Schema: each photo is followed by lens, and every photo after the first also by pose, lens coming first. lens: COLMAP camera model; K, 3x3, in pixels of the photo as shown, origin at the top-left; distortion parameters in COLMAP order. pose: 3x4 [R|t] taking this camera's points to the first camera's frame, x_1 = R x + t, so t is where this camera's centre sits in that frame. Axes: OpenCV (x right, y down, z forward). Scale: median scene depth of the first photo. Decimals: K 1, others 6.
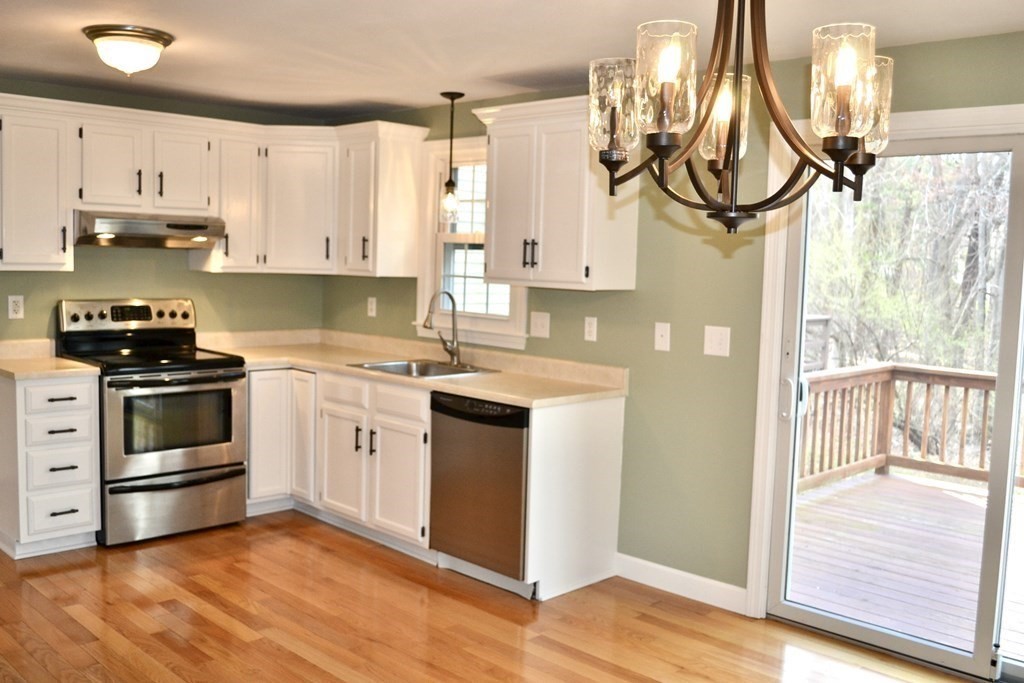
lens RADIAL K [[1023.5, 0, 512.0], [0, 1023.5, 341.5], [0, 0, 1]] dist [0.006101, 0.002842]
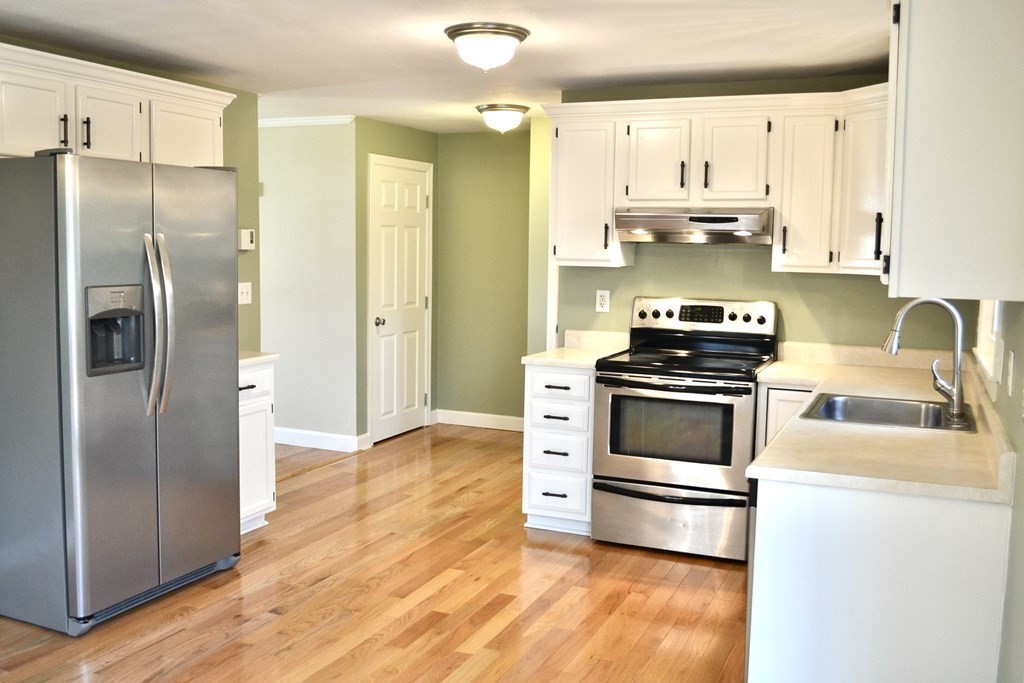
lens RADIAL K [[1023.5, 0, 512.0], [0, 1023.5, 341.5], [0, 0, 1]] dist [0.006101, 0.002842]
pose [[0.362470, 0.069130, -0.929428, 0.534798], [-0.091381, 0.995076, 0.038375, -0.026975], [0.927505, 0.071022, 0.367002, 0.589232]]
